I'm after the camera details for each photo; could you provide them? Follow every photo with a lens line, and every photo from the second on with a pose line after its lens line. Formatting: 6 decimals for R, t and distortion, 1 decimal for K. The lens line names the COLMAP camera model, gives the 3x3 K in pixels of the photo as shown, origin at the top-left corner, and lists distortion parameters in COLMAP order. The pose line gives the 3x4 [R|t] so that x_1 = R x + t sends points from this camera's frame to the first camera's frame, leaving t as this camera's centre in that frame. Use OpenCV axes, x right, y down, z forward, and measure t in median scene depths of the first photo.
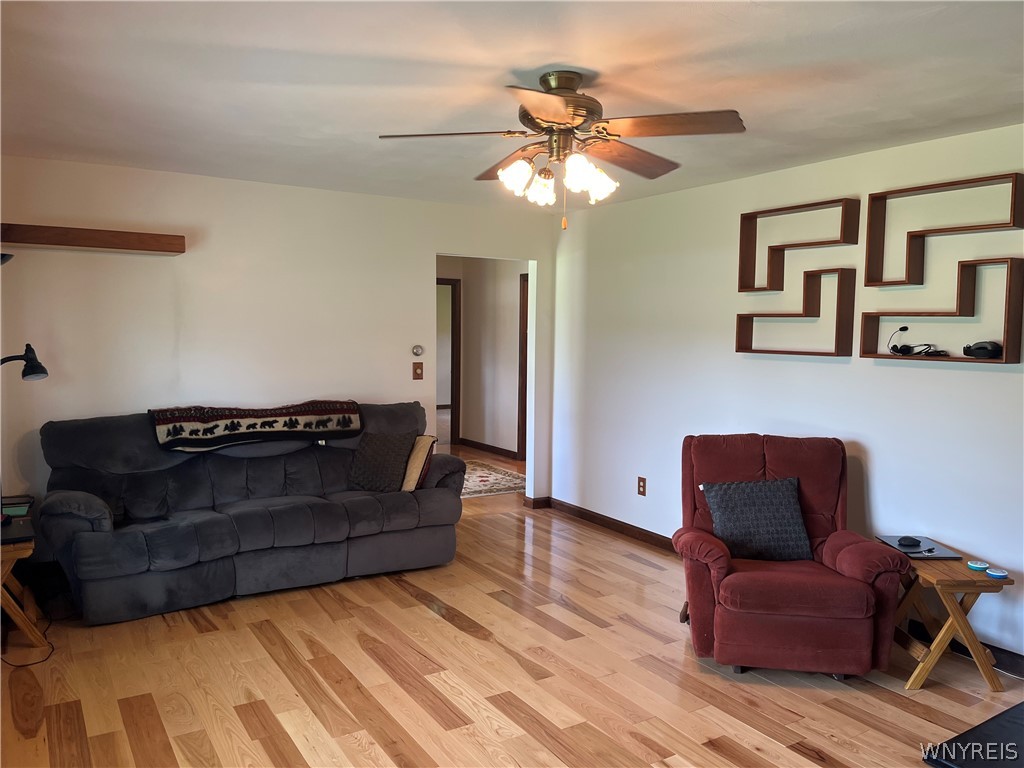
lens RADIAL K [[773.3, 0, 510.3], [0, 773.3, 386.2], [0, 0, 1]] dist [0.034925, -0.047976]
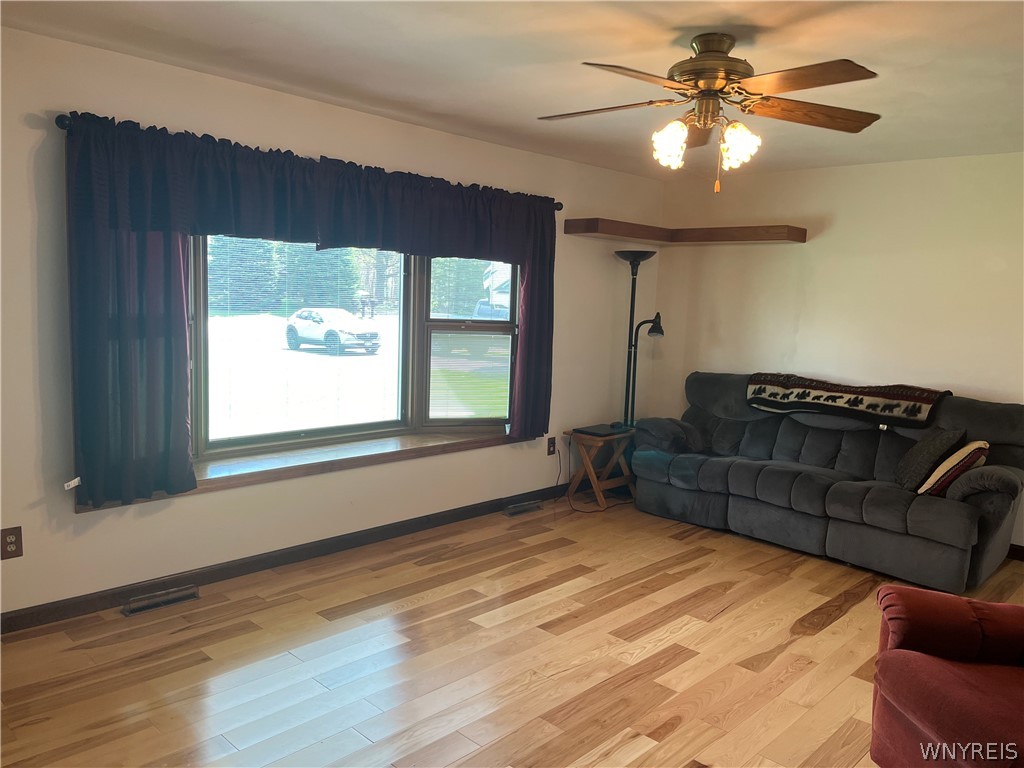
lens RADIAL K [[773.3, 0, 490.3], [0, 773.3, 372.2], [0, 0, 1]] dist [0.034925, -0.047976]
pose [[0.219575, 0.097267, -0.970735, 0.671477], [-0.106686, 0.991444, 0.075210, -0.017728], [0.969745, 0.087049, 0.228073, 0.345708]]
